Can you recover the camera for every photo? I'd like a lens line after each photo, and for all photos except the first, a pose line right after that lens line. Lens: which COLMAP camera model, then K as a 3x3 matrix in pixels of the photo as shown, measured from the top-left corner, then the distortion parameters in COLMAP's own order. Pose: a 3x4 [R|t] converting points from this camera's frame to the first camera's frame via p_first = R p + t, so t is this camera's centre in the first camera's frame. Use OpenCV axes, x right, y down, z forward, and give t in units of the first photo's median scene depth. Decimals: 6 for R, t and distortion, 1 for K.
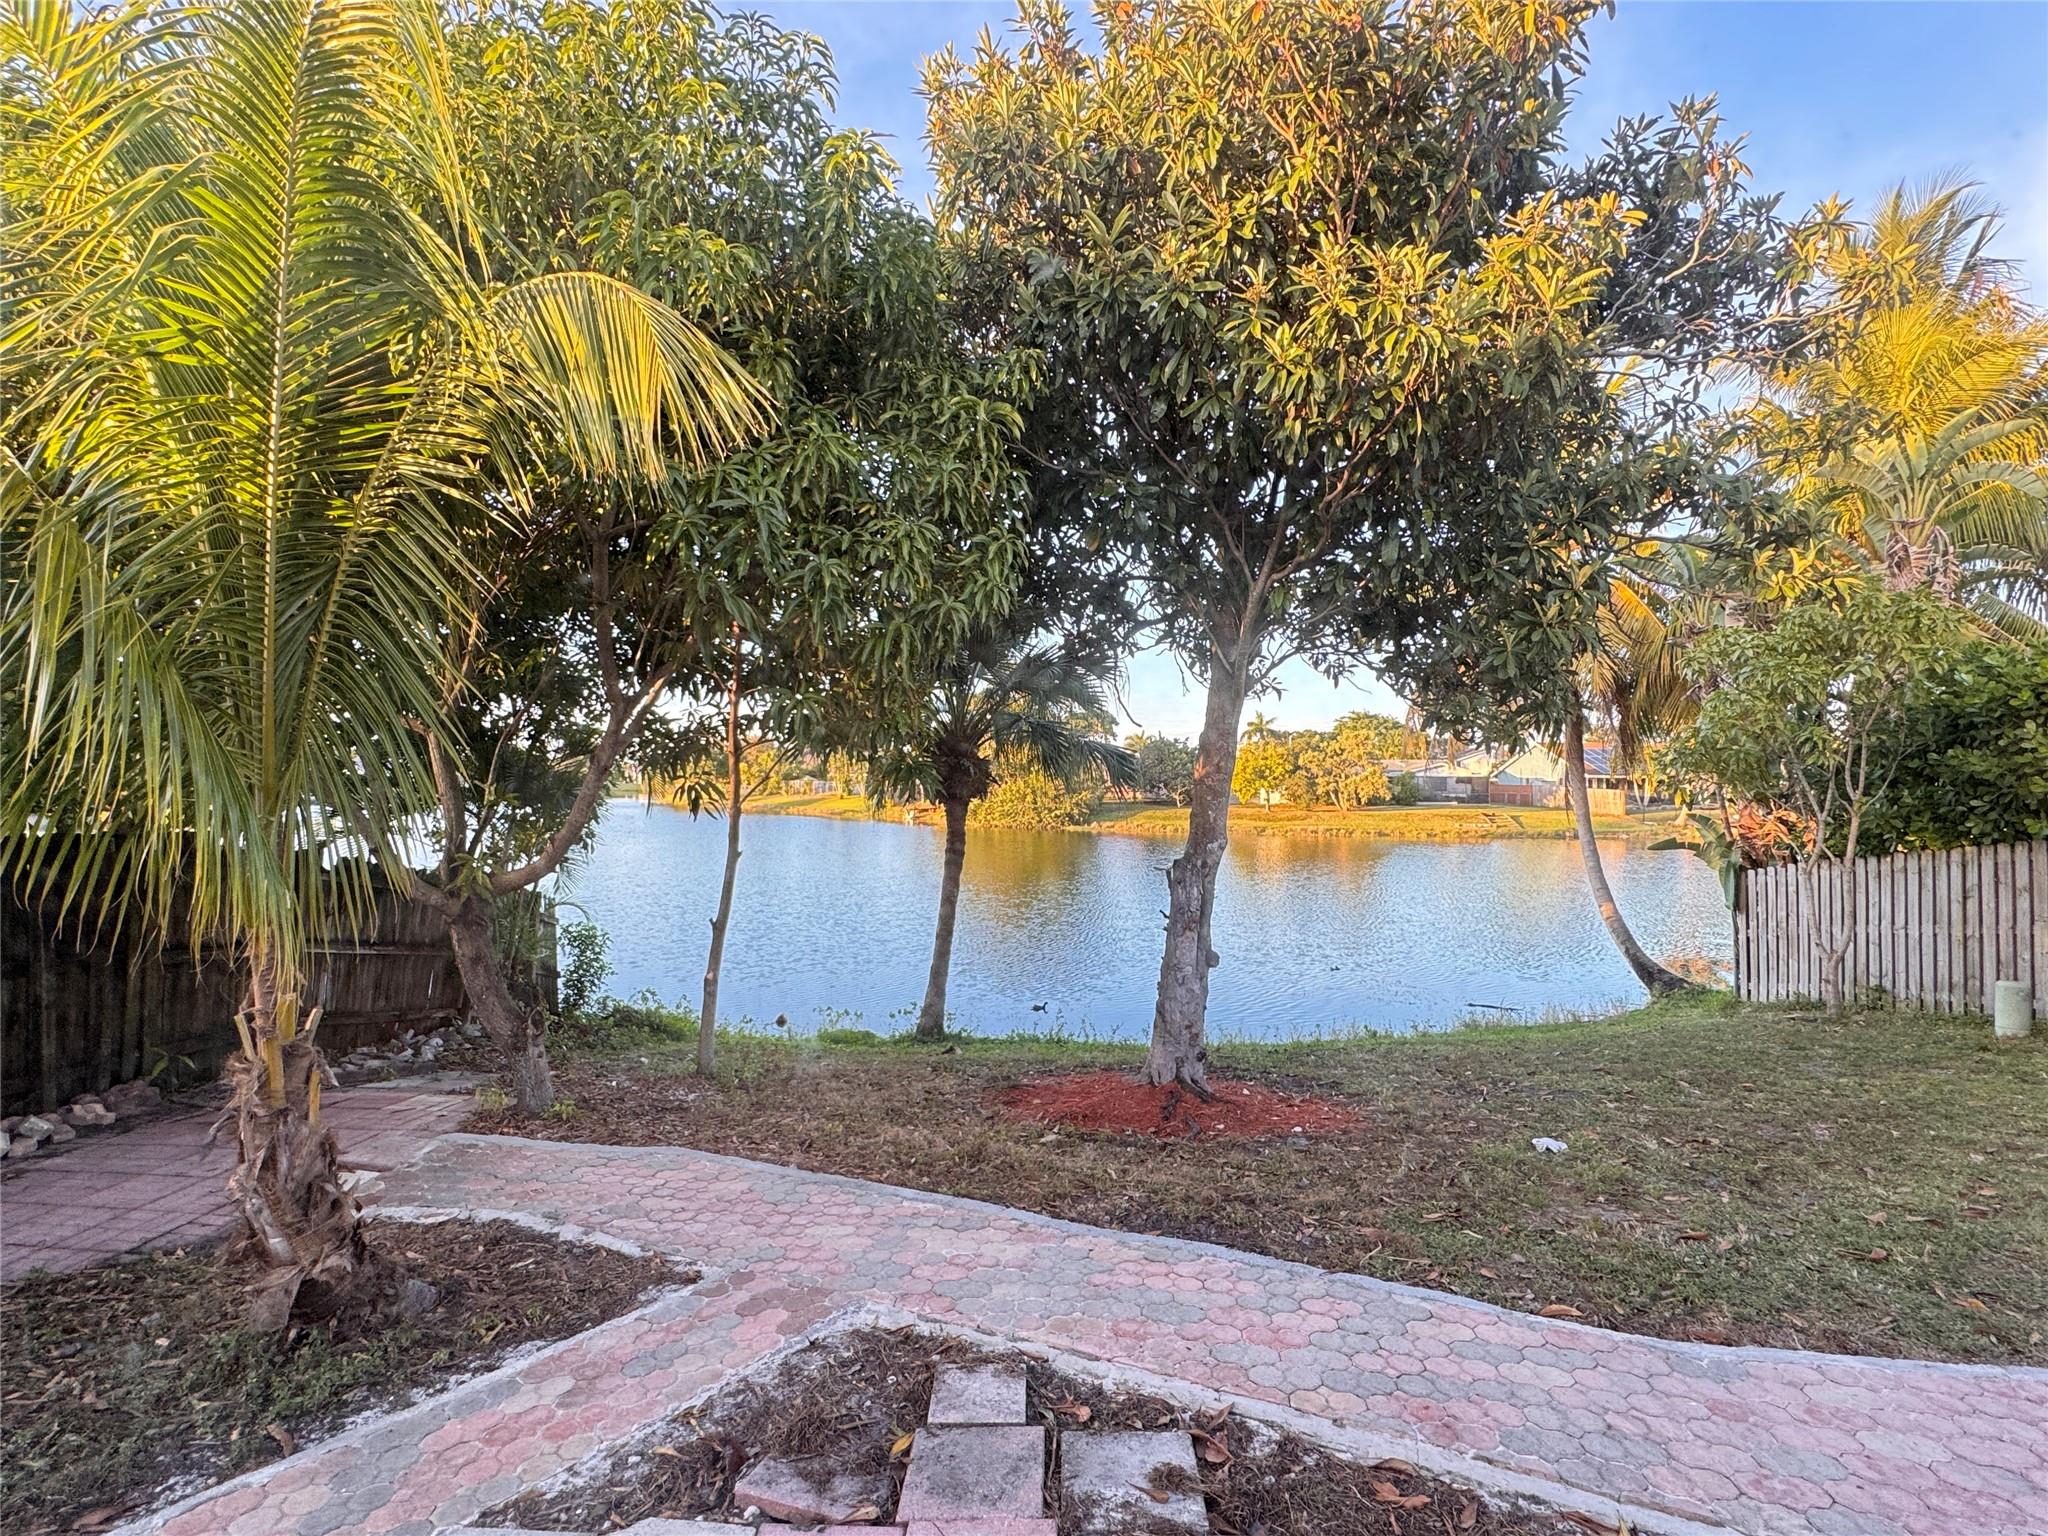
lens RADIAL K [[992.8, 0, 1024.0], [0, 992.8, 768.0], [0, 0, 1]] dist [0.000402, -0.000657]
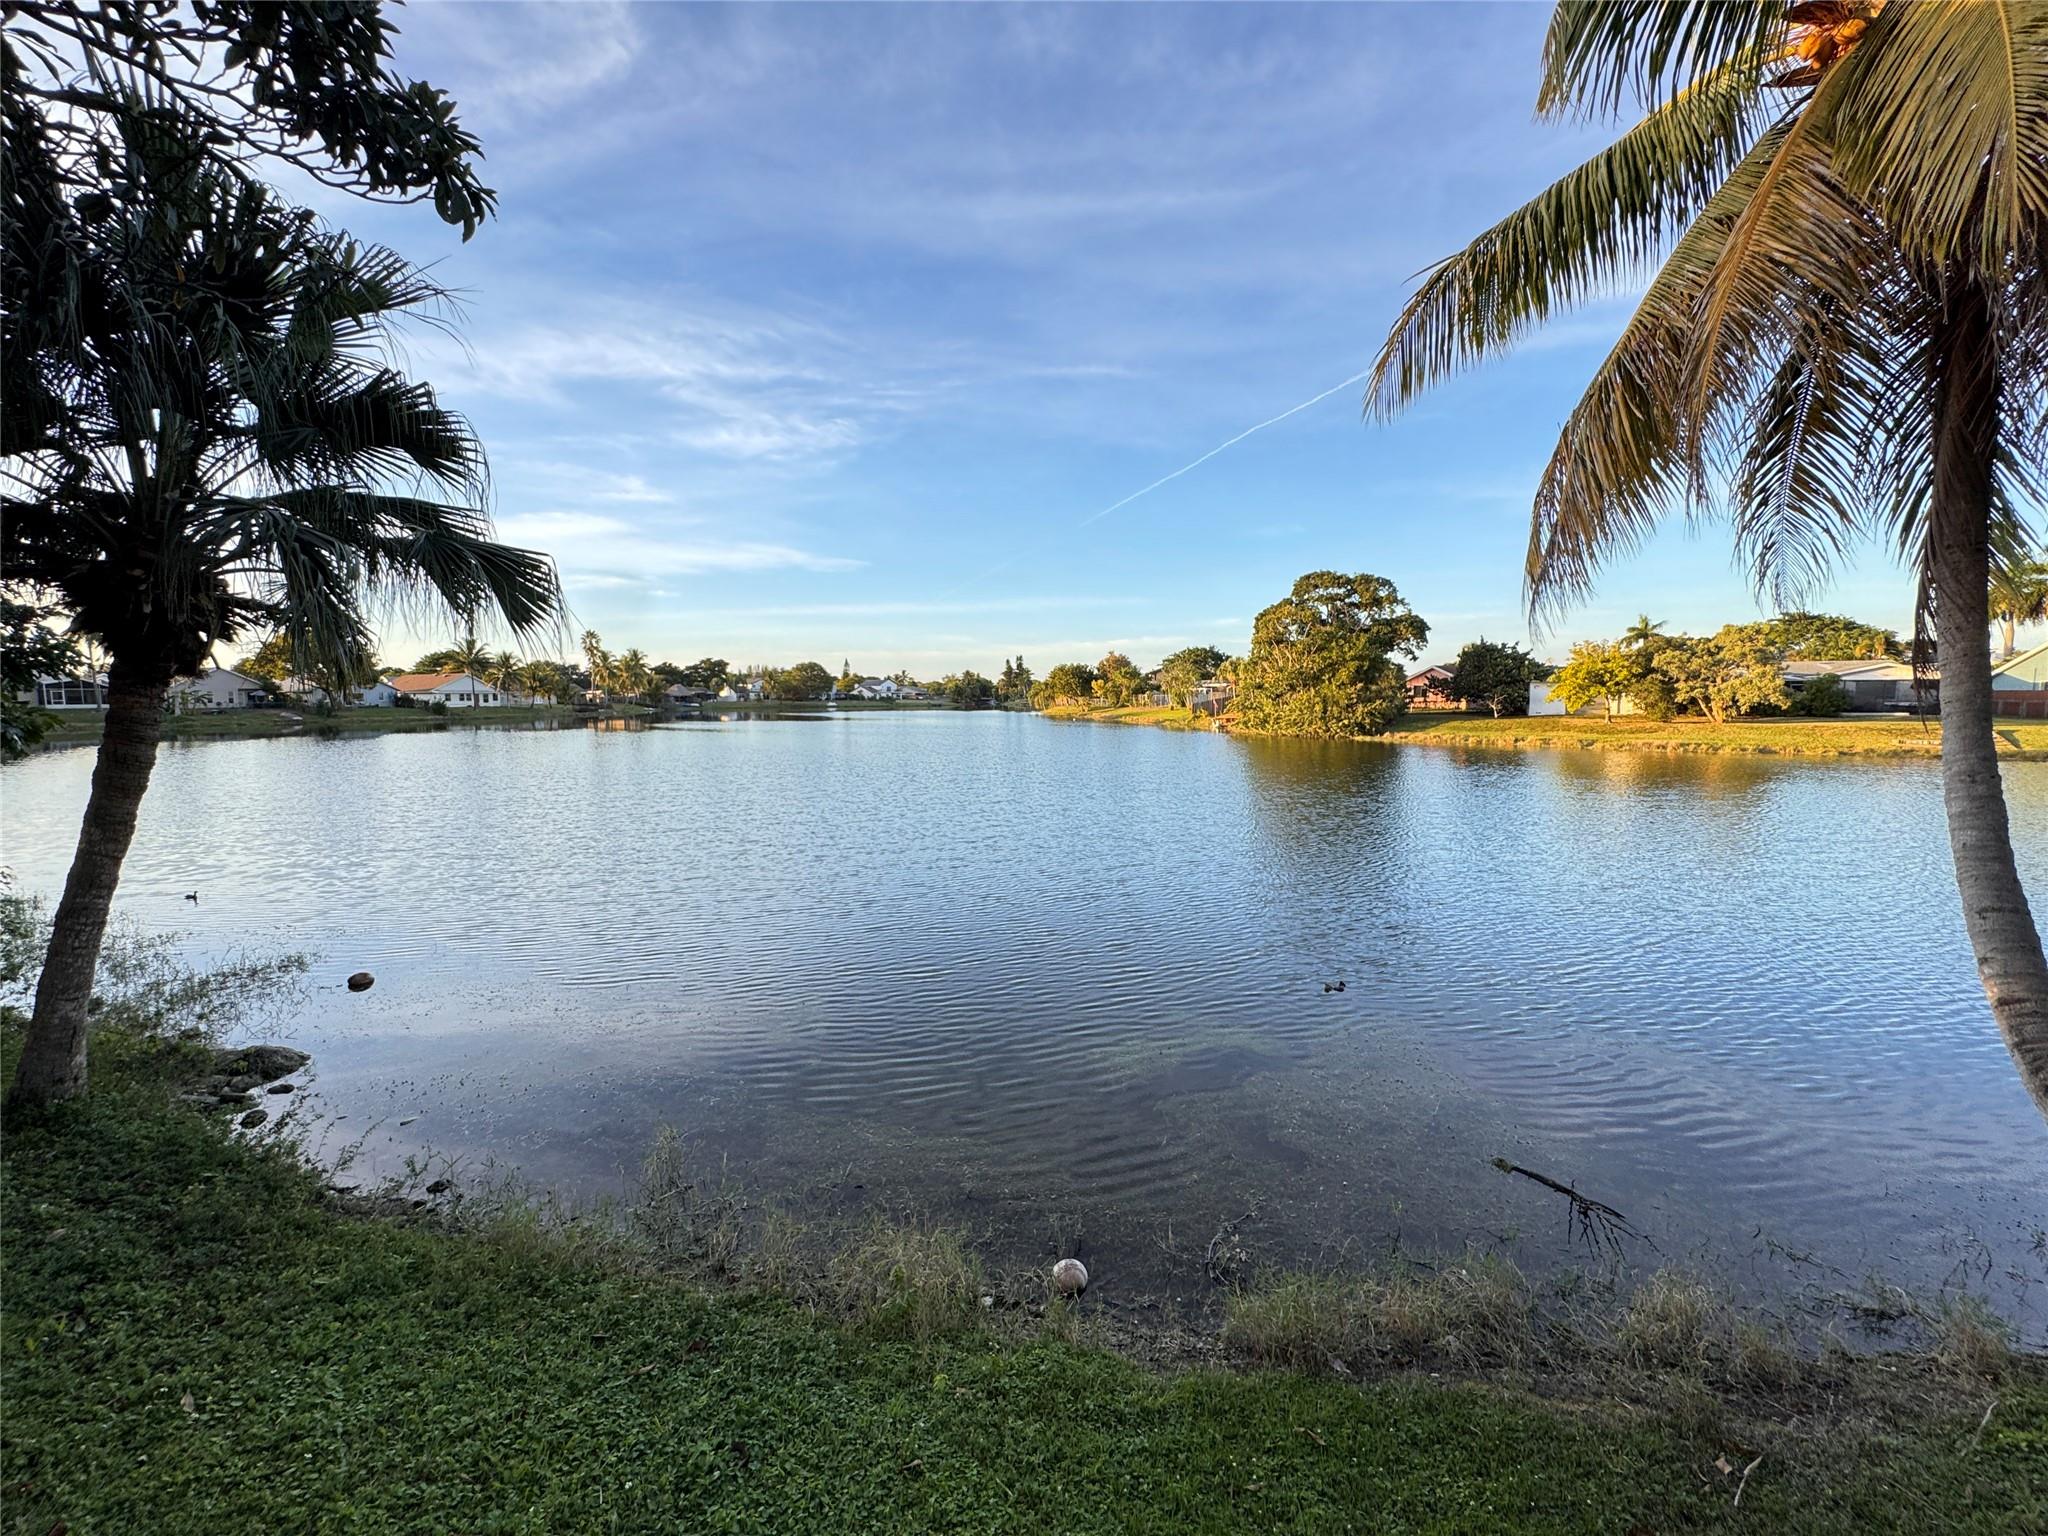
lens RADIAL K [[817.2, 0, 1023.1], [0, 817.2, 769.3], [0, 0, 1]] dist [-0.002537, -0.000068]
pose [[0.904515, 0.030288, -0.425364, 1.415619], [0.012378, 0.995190, 0.097183, 0.144579], [0.426261, -0.093169, 0.899789, 2.163059]]
